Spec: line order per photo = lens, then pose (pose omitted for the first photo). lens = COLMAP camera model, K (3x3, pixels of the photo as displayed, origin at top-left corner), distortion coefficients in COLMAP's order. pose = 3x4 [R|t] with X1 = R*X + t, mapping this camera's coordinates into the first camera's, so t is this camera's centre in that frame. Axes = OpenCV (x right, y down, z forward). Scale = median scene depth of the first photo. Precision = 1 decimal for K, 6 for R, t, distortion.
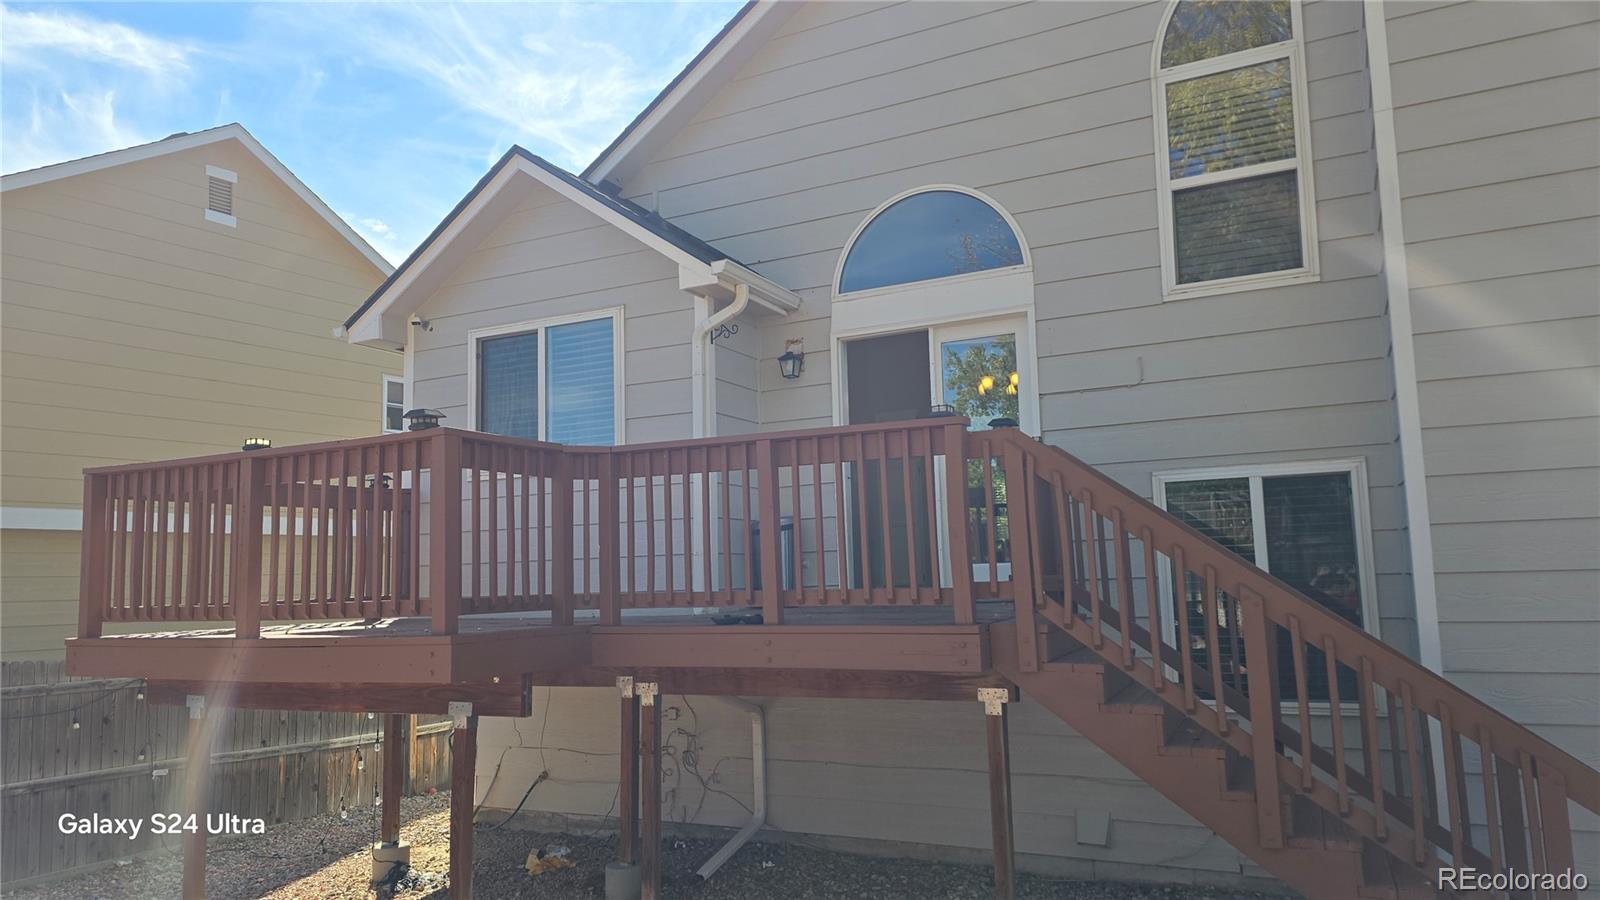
lens RADIAL K [[1057.8, 0, 800.0], [0, 1057.8, 450.0], [0, 0, 1]] dist [0.106271, -0.102980]
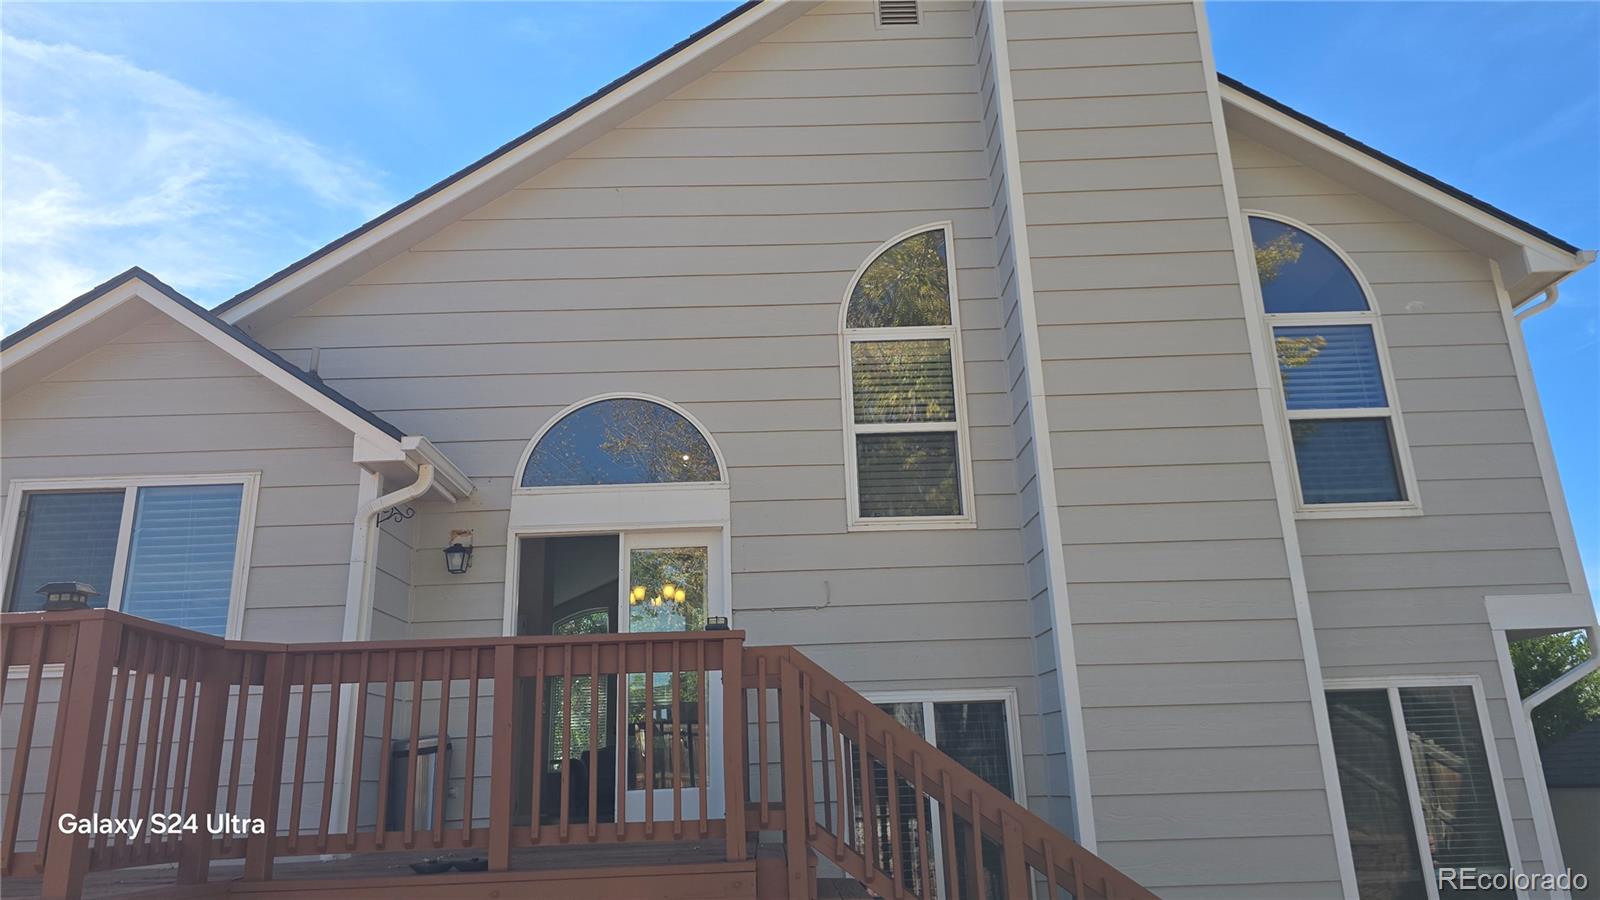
lens RADIAL K [[1057.8, 0, 800.0], [0, 1057.8, 450.0], [0, 0, 1]] dist [0.106271, -0.102980]
pose [[0.880296, 0.132081, 0.455669, -0.190220], [-0.041891, 0.978353, -0.202658, 0.000850], [-0.472572, 0.159311, 0.866773, 0.070490]]
